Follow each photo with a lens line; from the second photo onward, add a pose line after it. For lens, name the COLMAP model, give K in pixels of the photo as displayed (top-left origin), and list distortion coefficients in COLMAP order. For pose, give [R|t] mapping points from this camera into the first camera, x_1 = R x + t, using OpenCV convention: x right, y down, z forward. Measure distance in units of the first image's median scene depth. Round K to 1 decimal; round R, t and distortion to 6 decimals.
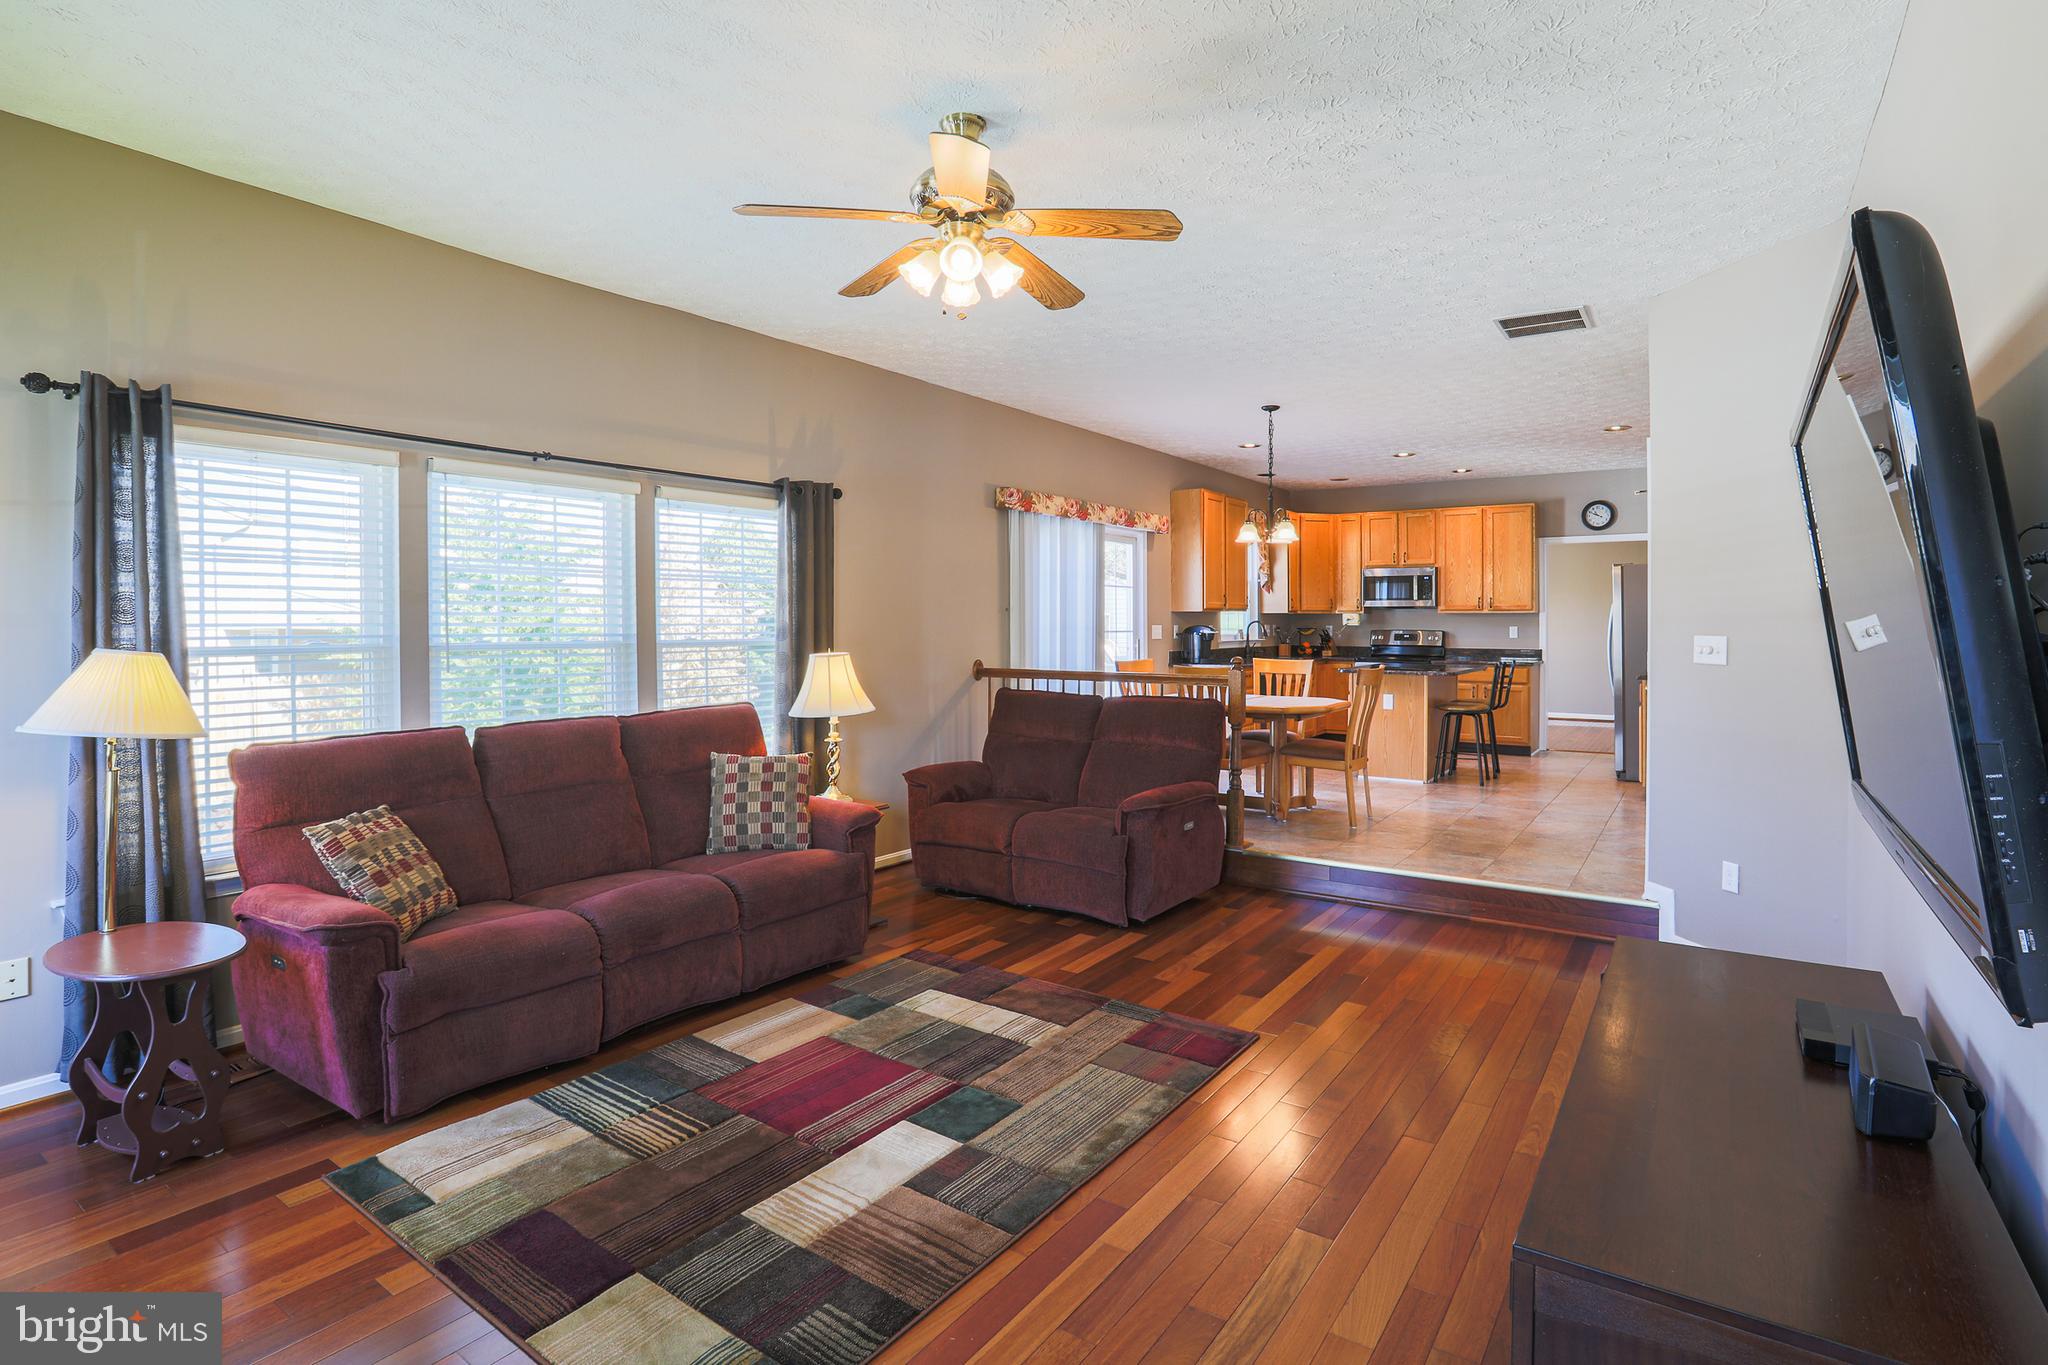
lens RADIAL K [[1049.3, 0, 1033.3], [0, 1049.3, 657.5], [0, 0, 1]] dist [-0.062185, 0.024131]
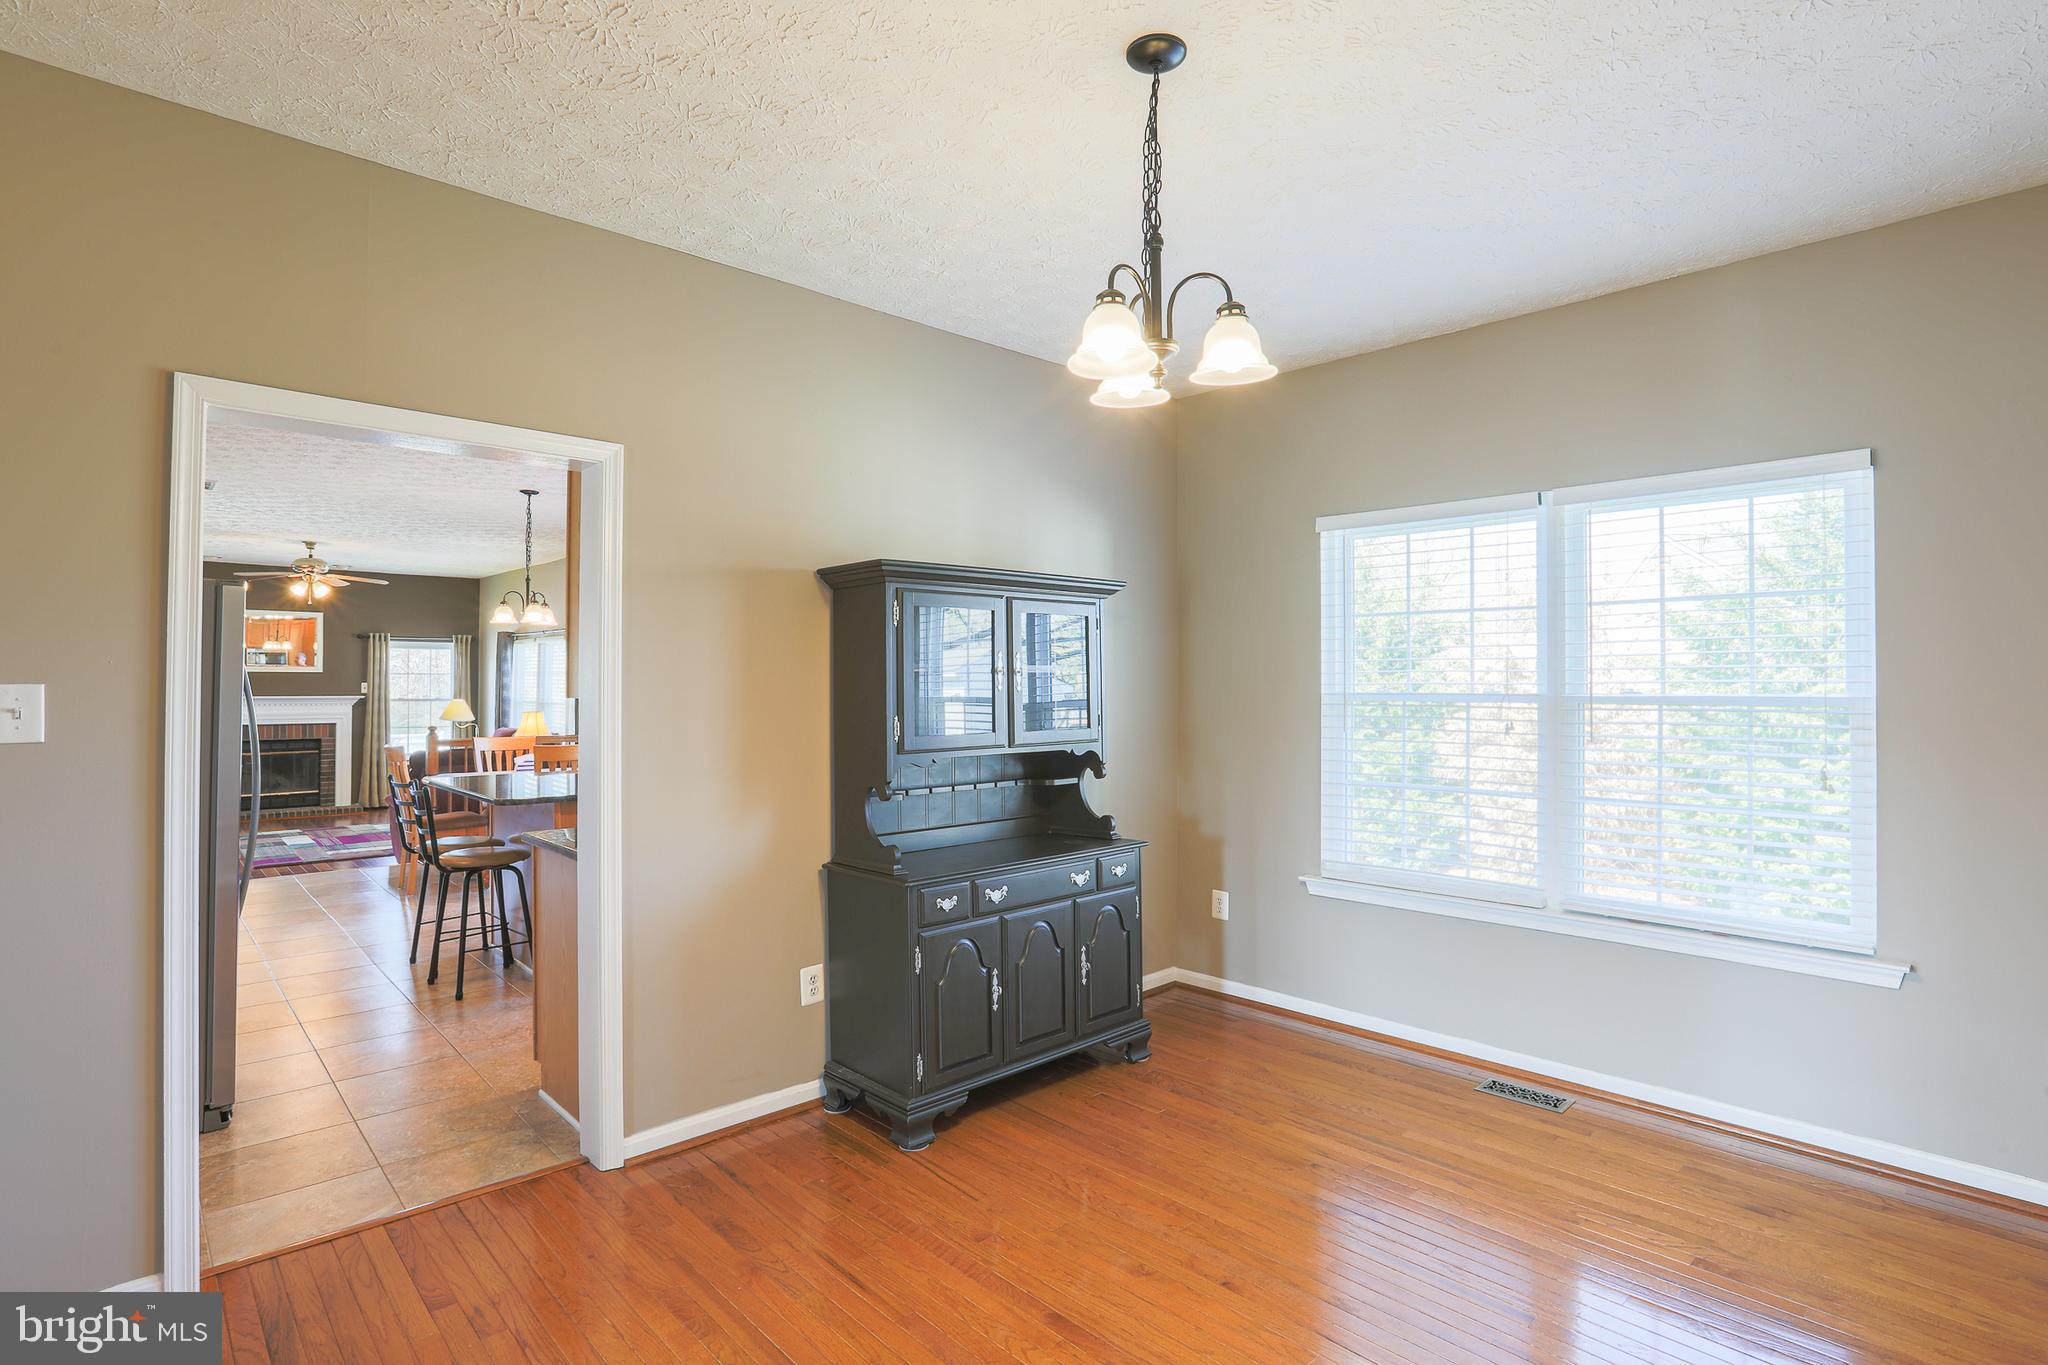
lens RADIAL K [[1007.7, 0, 1036.4], [0, 1007.7, 656.1], [0, 0, 1]] dist [-0.063373, 0.021935]
pose [[-0.211026, -0.024565, -0.977172, 0.750391], [-0.032302, 0.999313, -0.018146, -0.054451], [0.976947, 0.027735, -0.211675, 1.189600]]
